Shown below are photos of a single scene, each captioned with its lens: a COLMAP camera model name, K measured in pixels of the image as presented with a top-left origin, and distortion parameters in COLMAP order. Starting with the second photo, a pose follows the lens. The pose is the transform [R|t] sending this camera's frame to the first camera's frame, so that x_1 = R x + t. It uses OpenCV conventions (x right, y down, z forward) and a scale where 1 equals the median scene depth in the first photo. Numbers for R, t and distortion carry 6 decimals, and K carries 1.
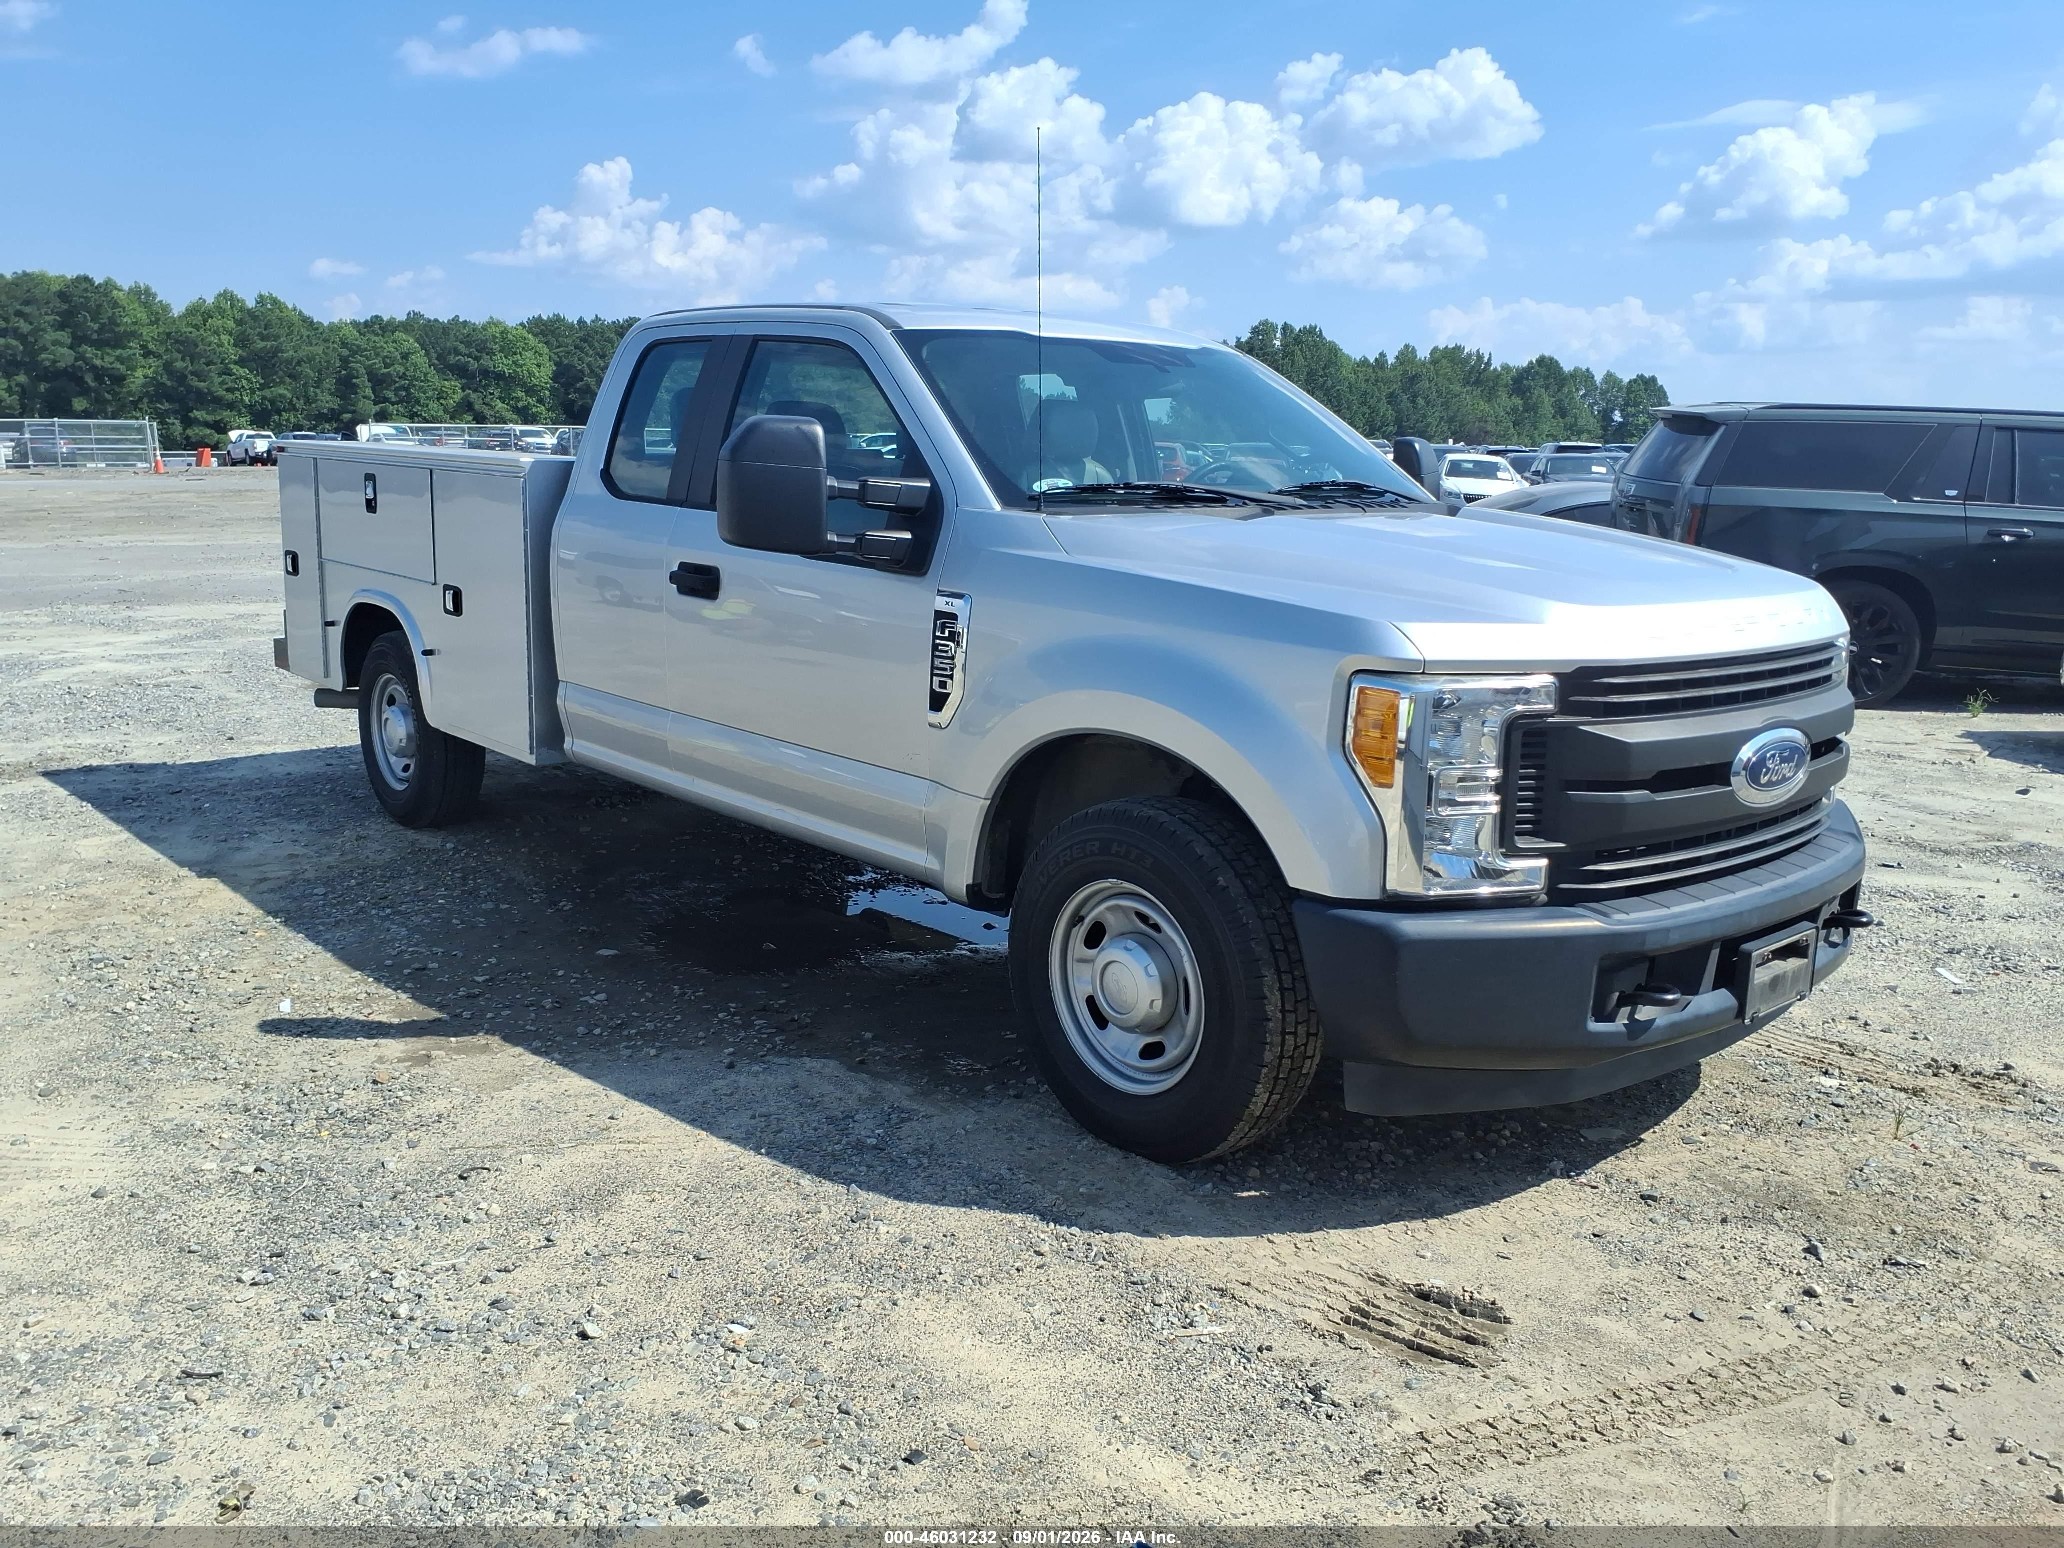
lens RADIAL K [[1796.6, 0, 1032.0], [0, 1796.6, 774.0], [0, 0, 1]] dist [0.060706, 0.000670]
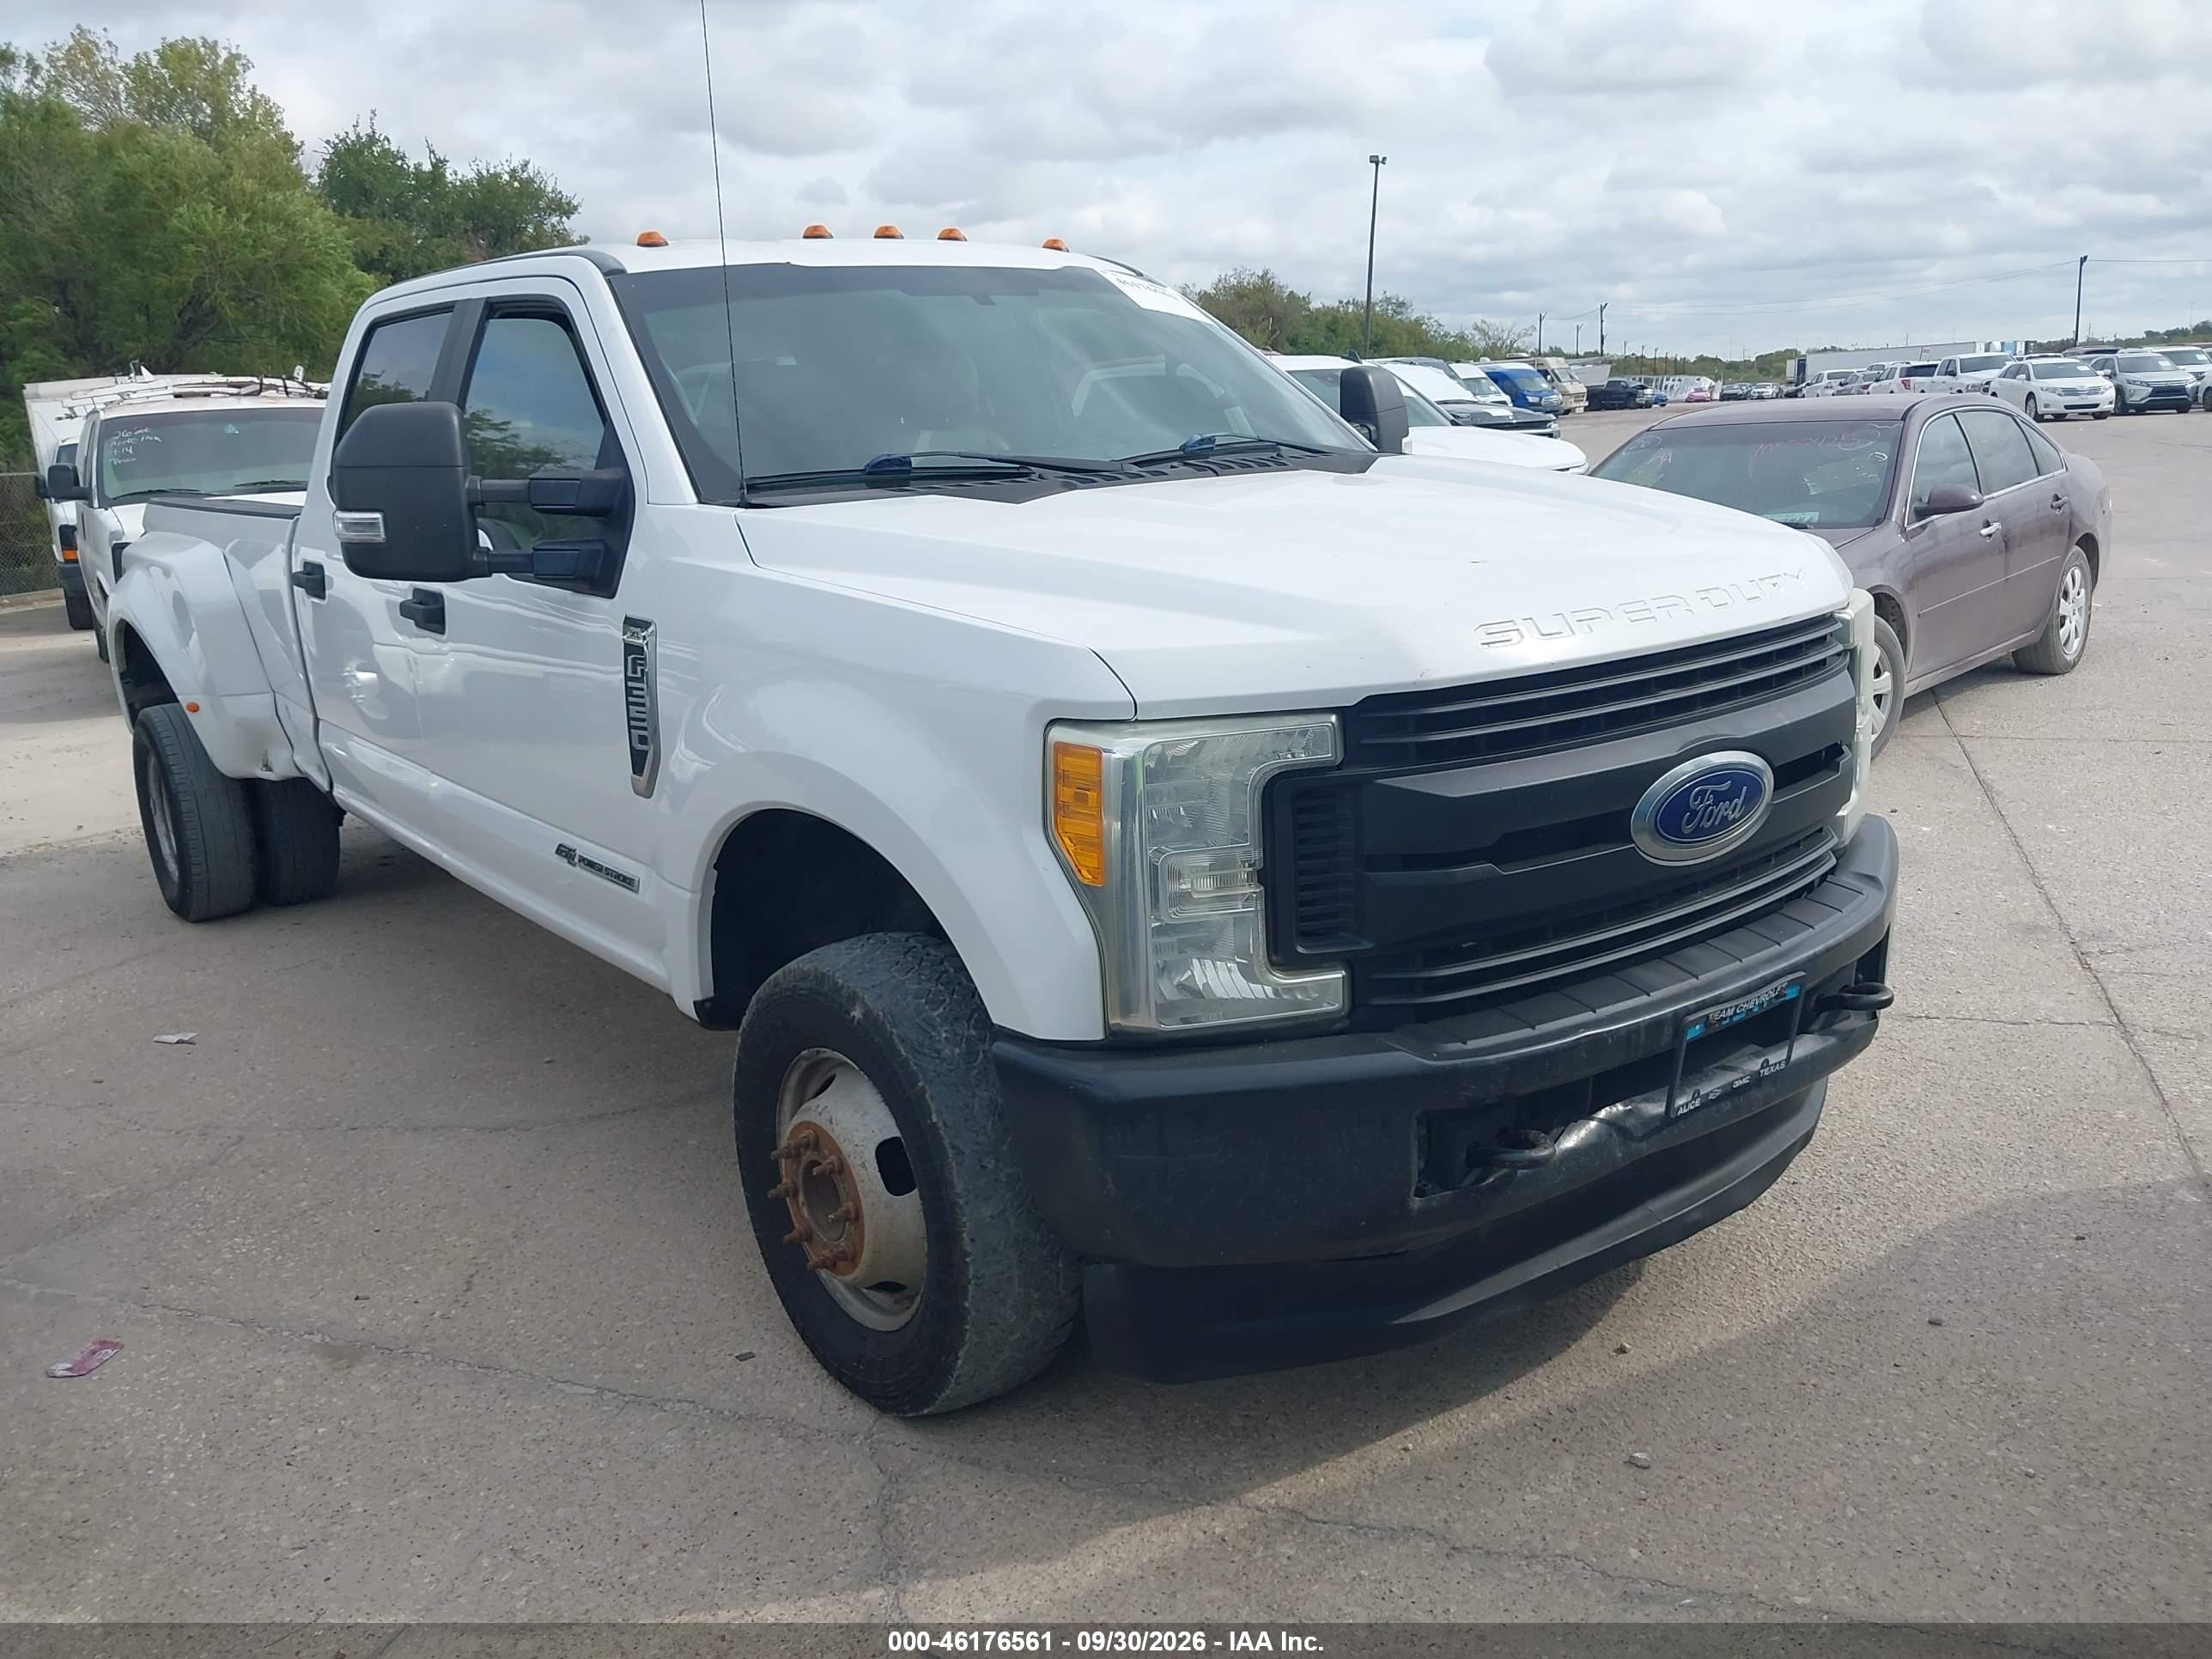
lens RADIAL K [[1925.5, 0, 1106.0], [0, 1925.5, 829.5], [0, 0, 1]] dist [0.060706, 0.000670]
pose [[0.997496, -0.051384, -0.048587, 0.208238], [0.052952, 0.998098, 0.031558, -0.031656], [0.046873, -0.034052, 0.998320, 0.228266]]
